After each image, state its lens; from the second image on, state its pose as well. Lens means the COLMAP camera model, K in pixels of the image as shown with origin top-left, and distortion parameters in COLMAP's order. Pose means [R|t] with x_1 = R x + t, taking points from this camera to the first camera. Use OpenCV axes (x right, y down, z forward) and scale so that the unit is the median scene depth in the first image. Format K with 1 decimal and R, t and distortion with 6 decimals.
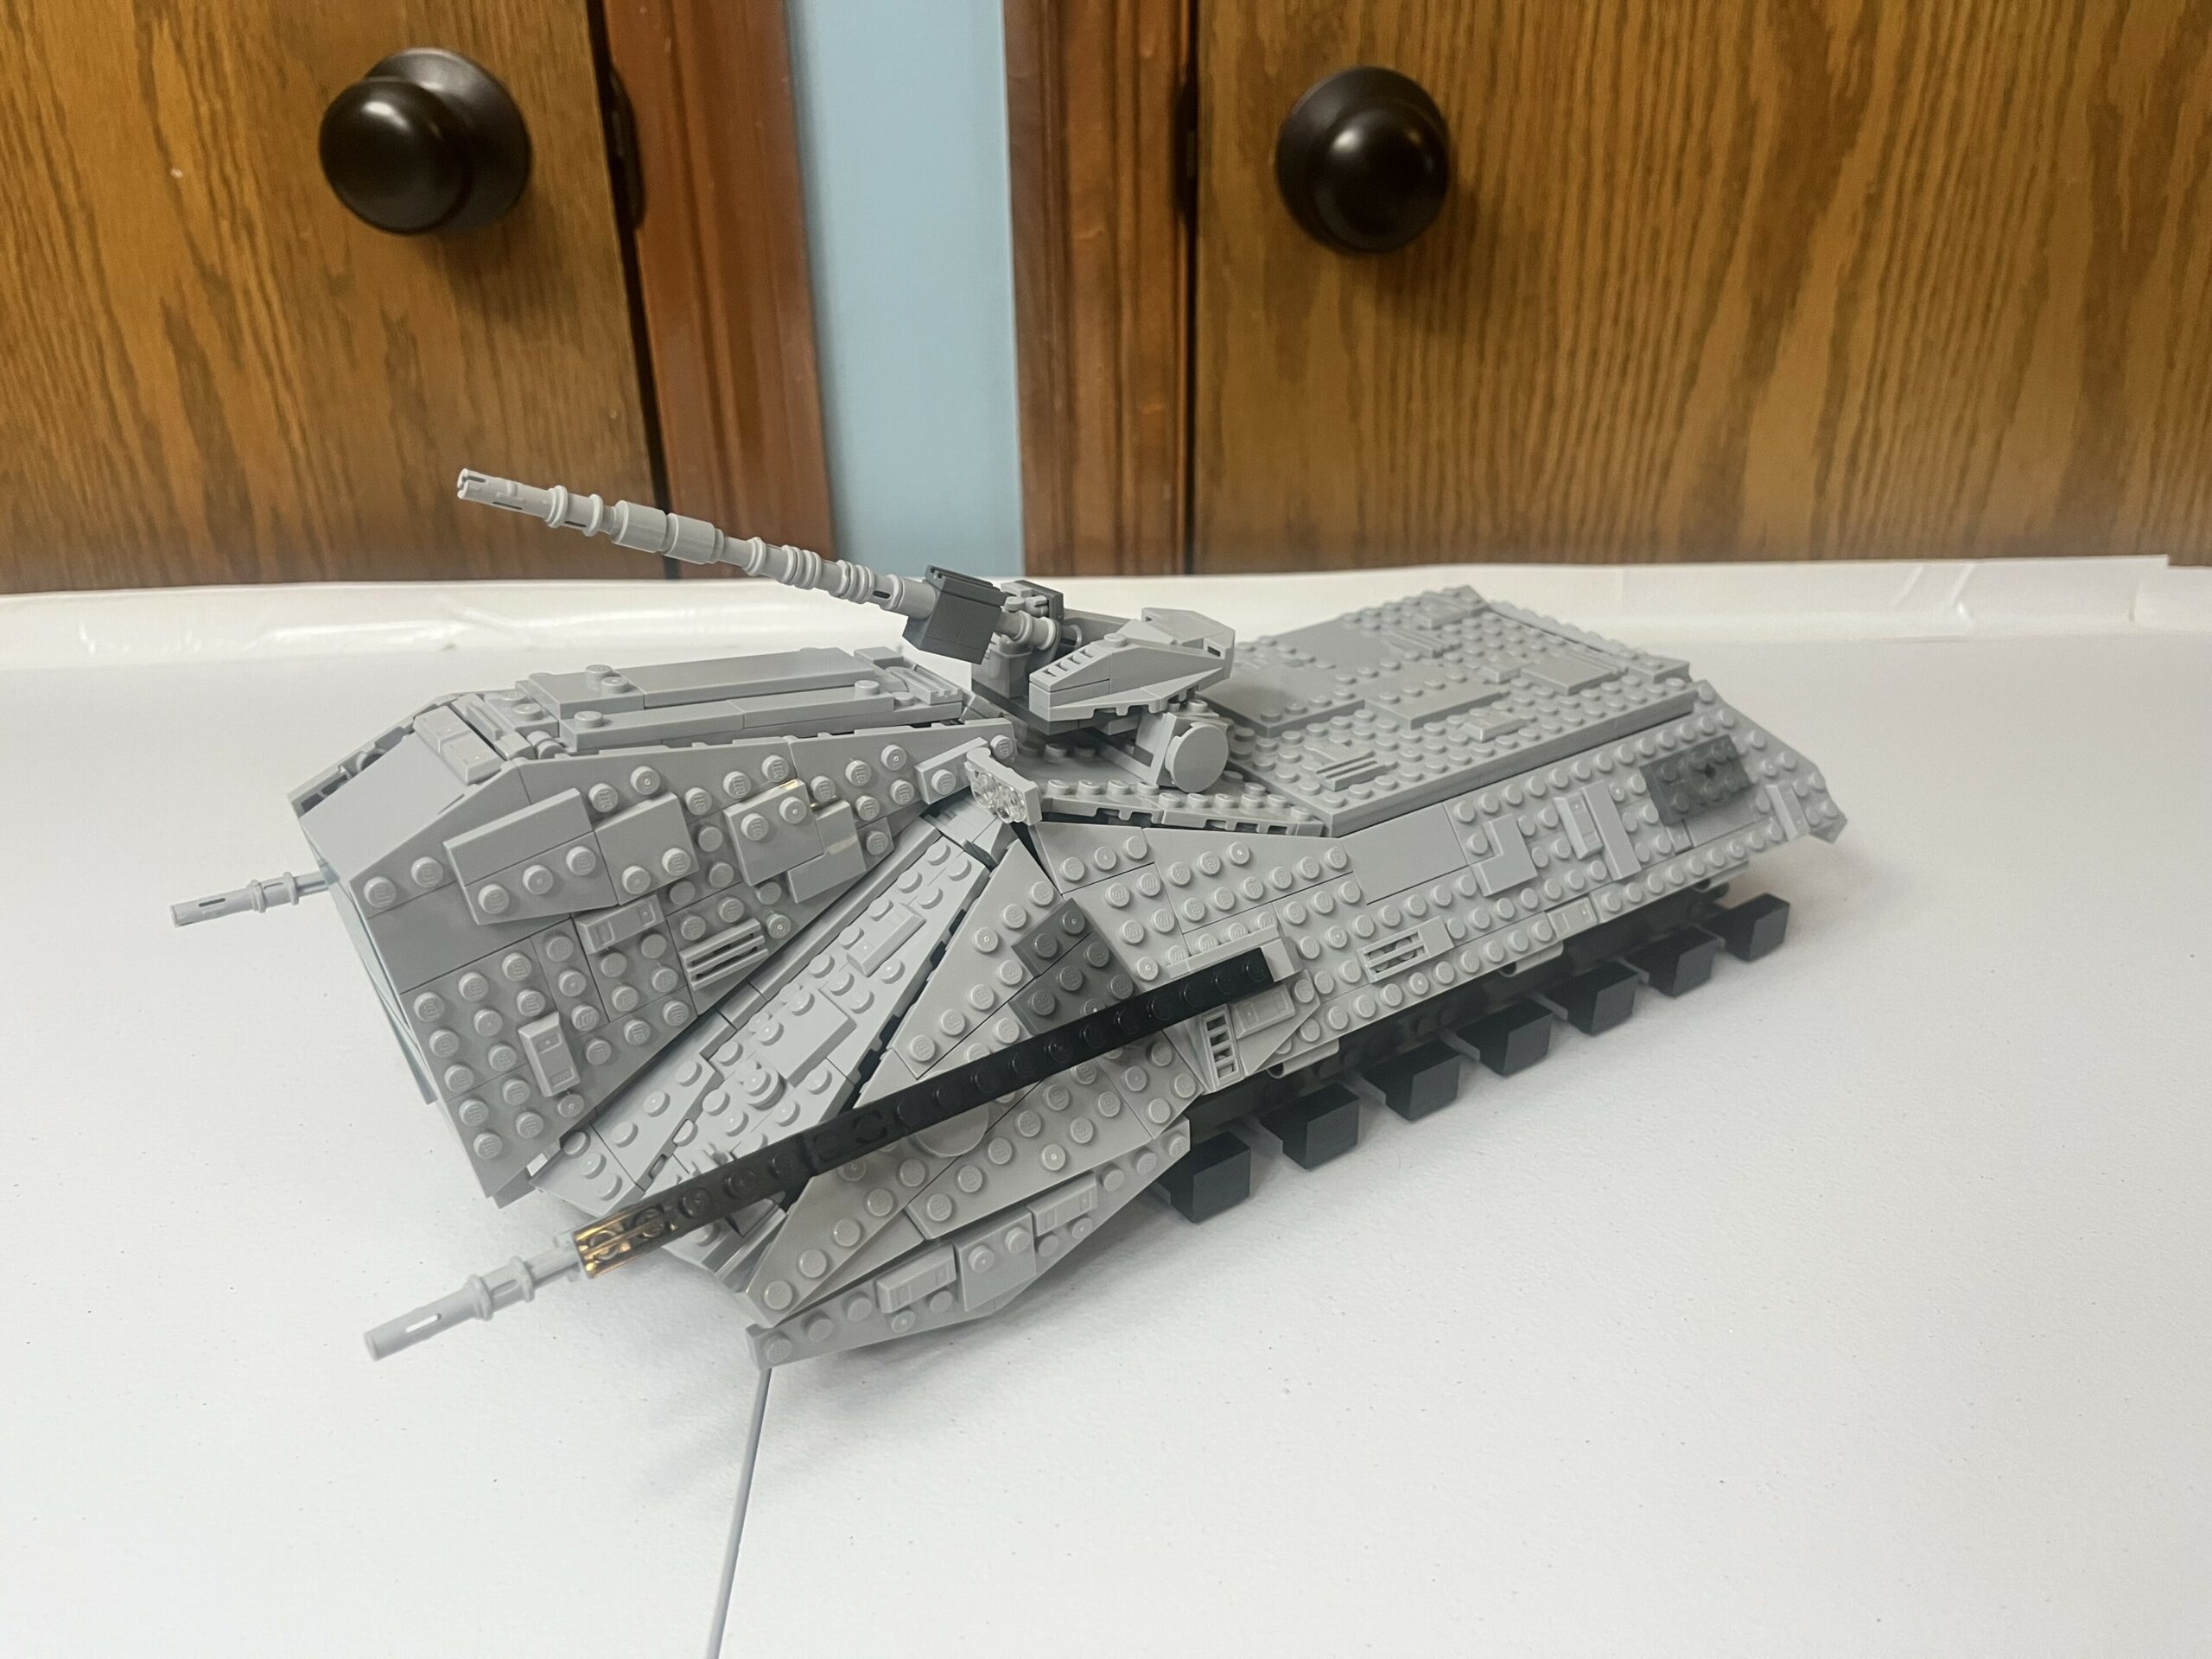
lens RADIAL K [[1692.3, 0, 1108.1], [0, 1692.3, 835.3], [0, 0, 1]] dist [0.058879, -0.102288]
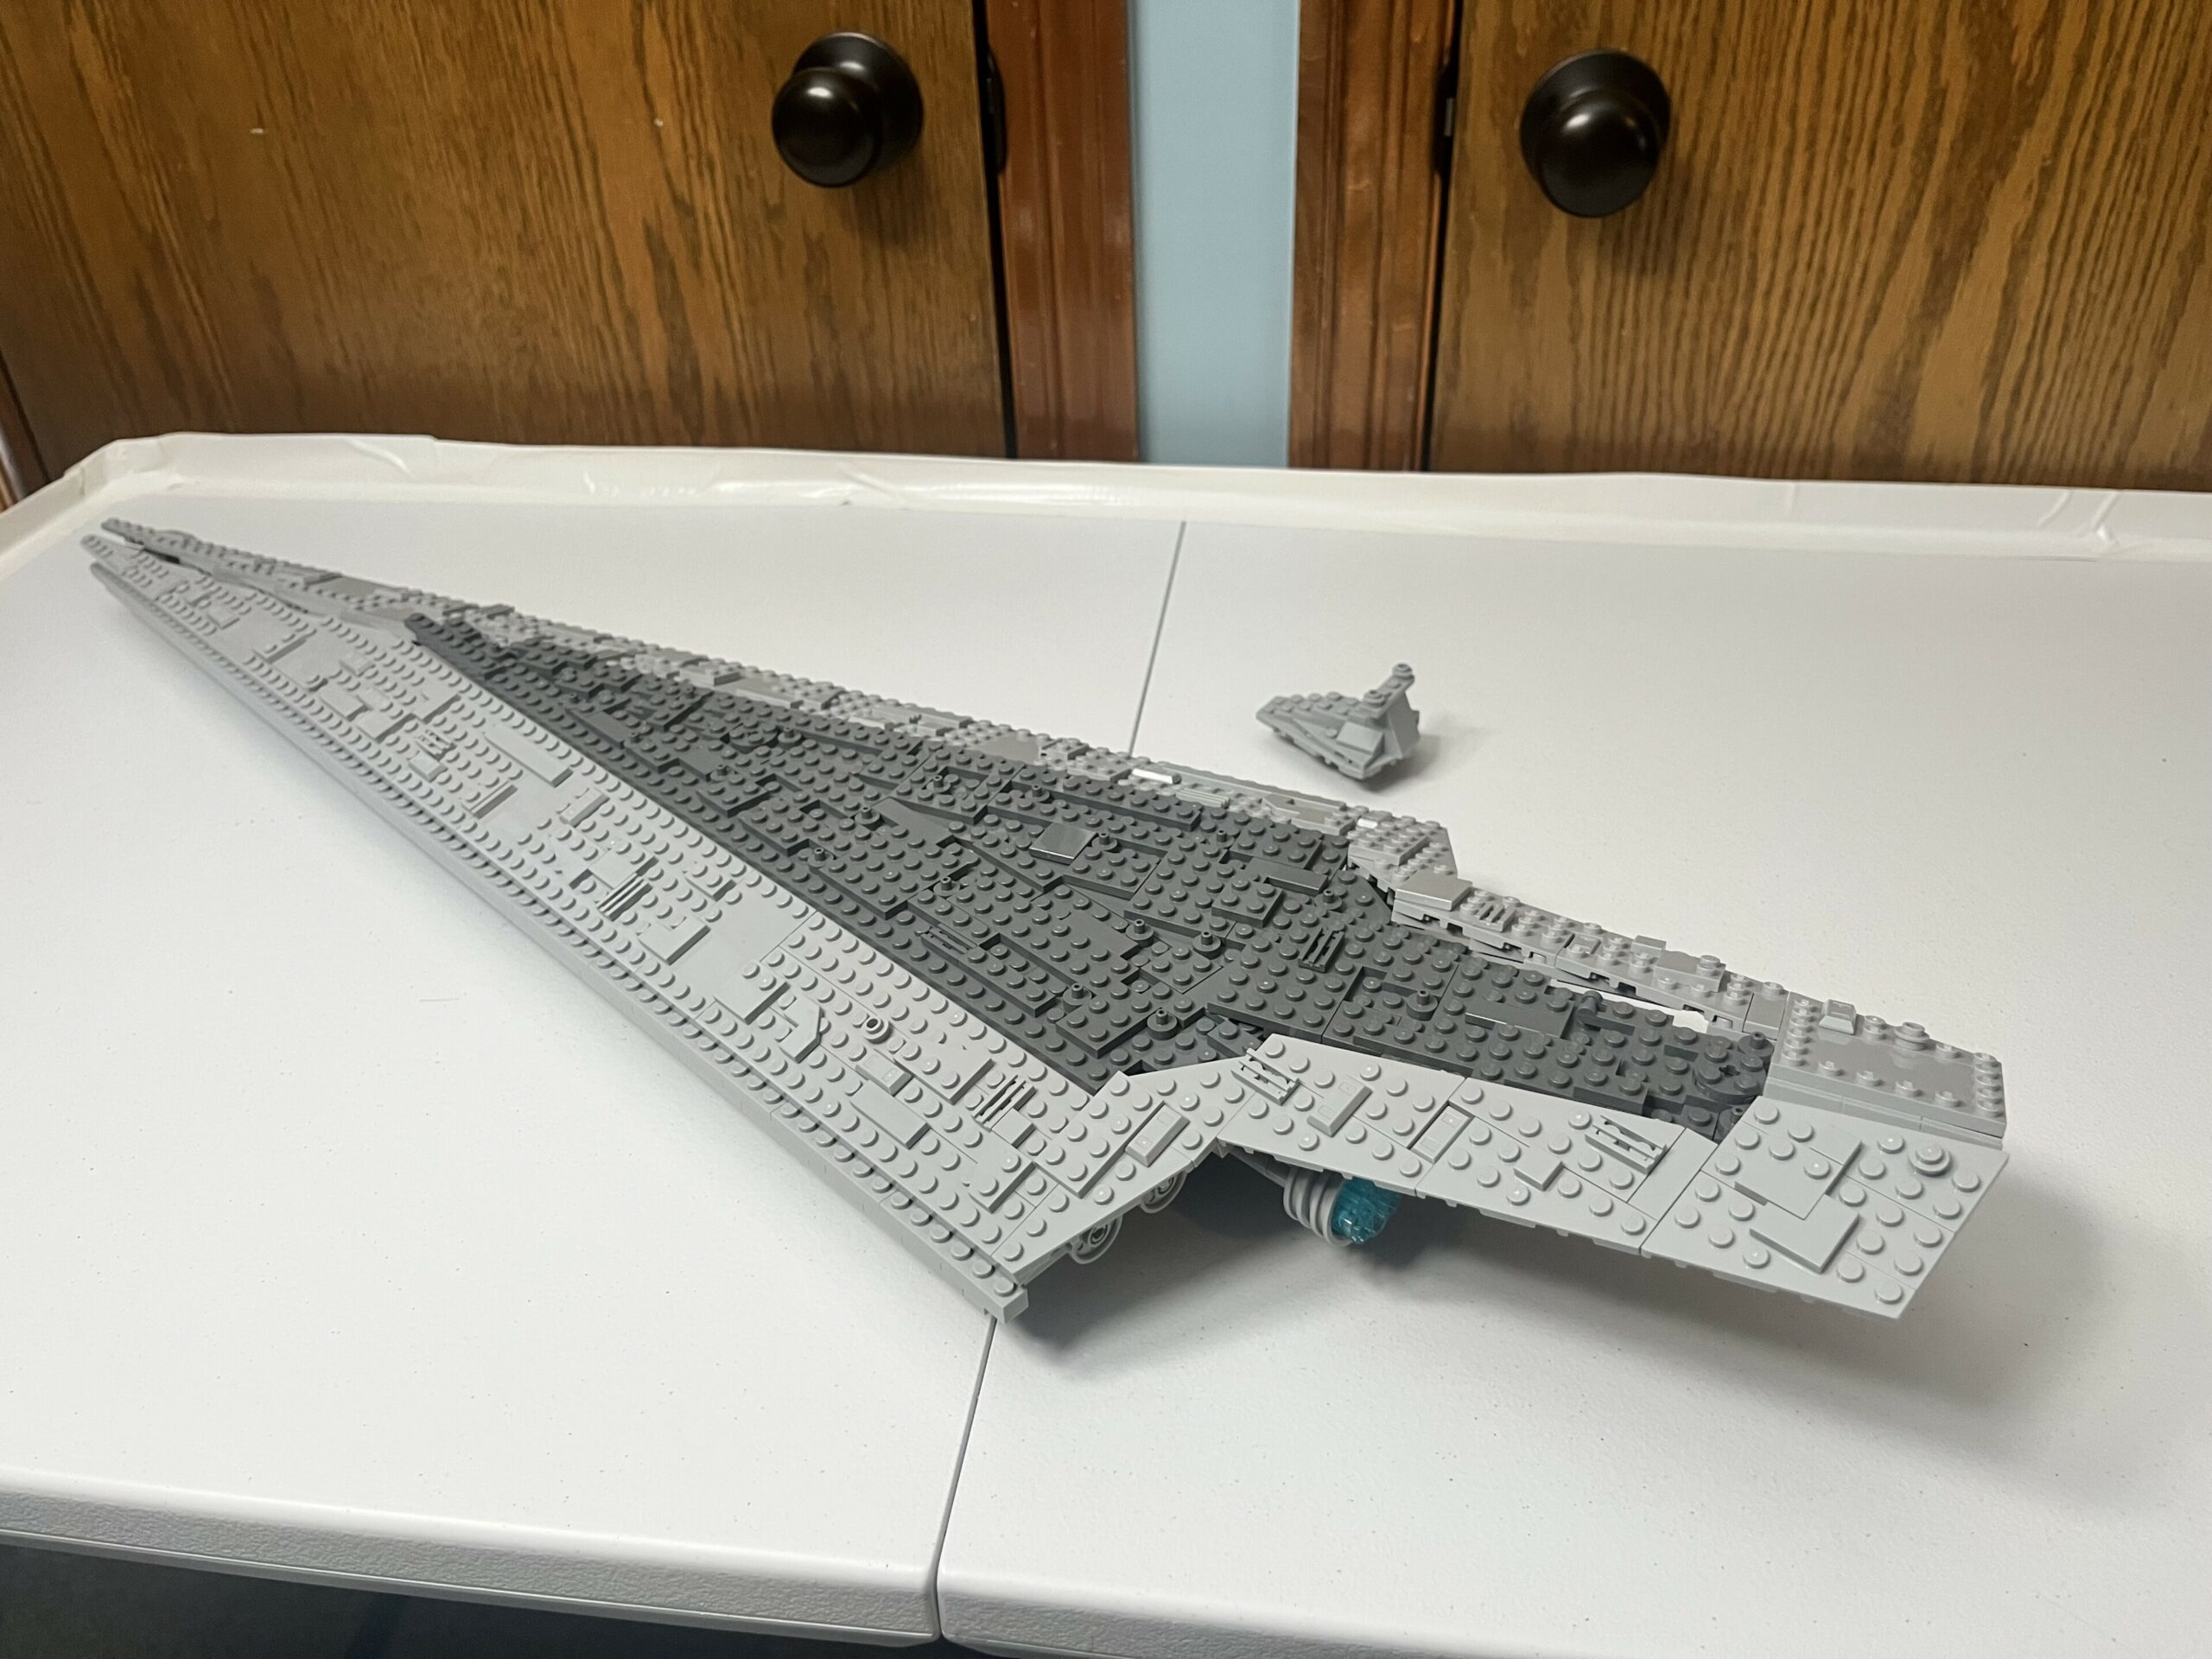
lens RADIAL K [[1672.0, 0, 1104.4], [0, 1672.0, 830.5], [0, 0, 1]] dist [0.036828, -0.052381]
pose [[0.983153, 0.082699, -0.163007, 0.043230], [-0.059958, 0.988363, 0.139800, -0.052045], [0.172672, -0.127671, 0.976670, -0.265016]]
